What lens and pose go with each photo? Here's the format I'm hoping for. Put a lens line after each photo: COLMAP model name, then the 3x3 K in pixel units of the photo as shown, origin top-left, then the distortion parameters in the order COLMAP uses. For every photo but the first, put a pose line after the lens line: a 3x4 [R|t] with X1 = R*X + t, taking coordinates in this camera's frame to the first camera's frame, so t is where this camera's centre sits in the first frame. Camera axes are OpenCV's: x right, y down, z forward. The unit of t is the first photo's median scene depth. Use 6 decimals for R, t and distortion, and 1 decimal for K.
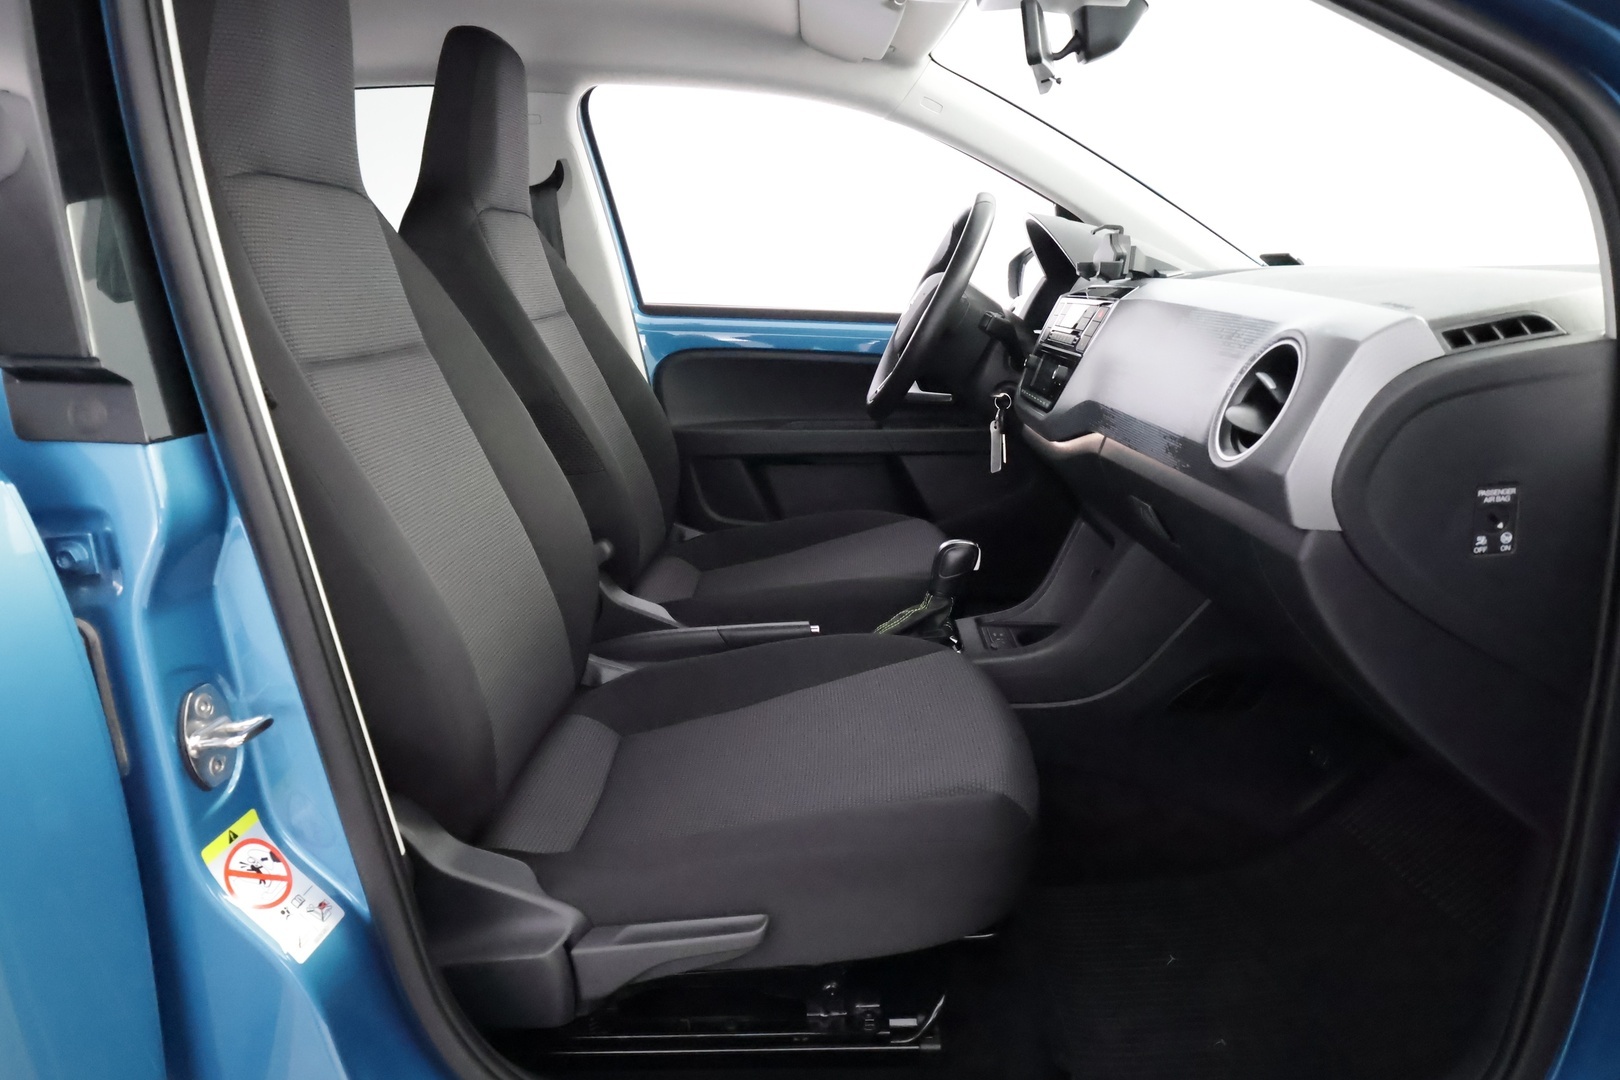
lens RADIAL K [[1084.8, 0, 810.0], [0, 1084.8, 540.0], [0, 0, 1]] dist [-0.002780, 0.000086]
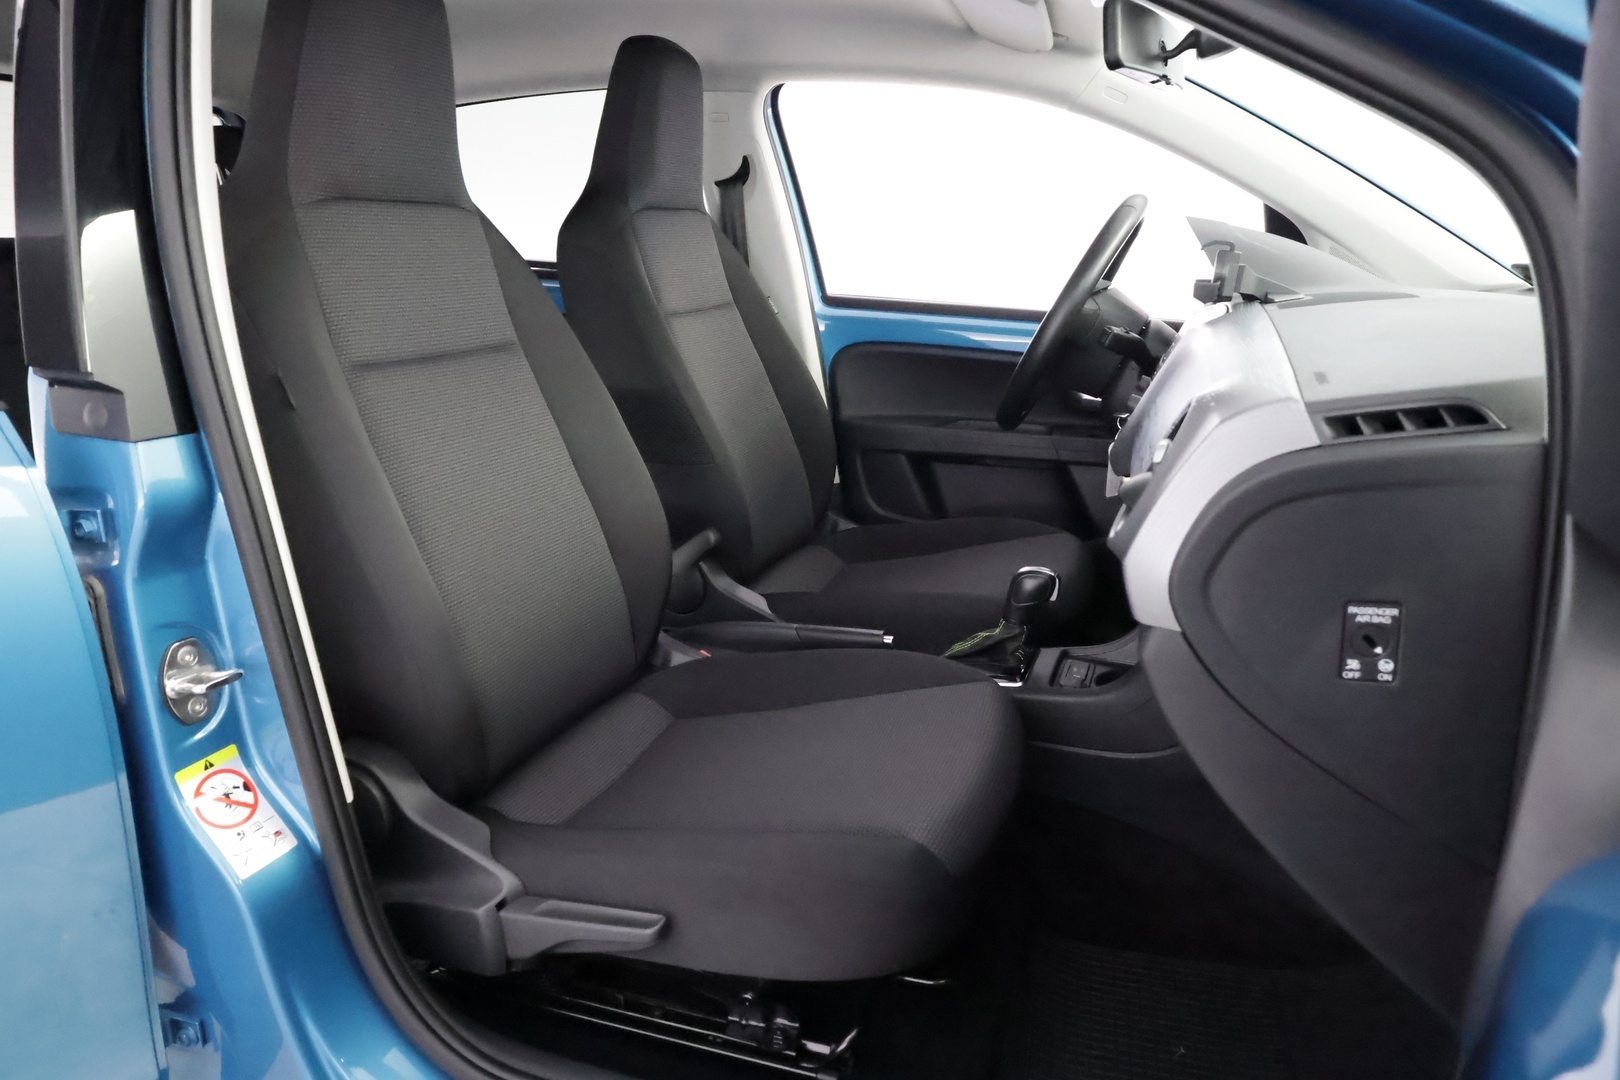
lens RADIAL K [[1089.1, 0, 810.0], [0, 1089.1, 540.0], [0, 0, 1]] dist [-0.001045, -0.001358]
pose [[0.948170, 0.101311, -0.301181, 0.363683], [-0.091801, 0.994733, 0.045600, -0.076450], [0.304214, -0.015588, 0.952476, 0.041436]]
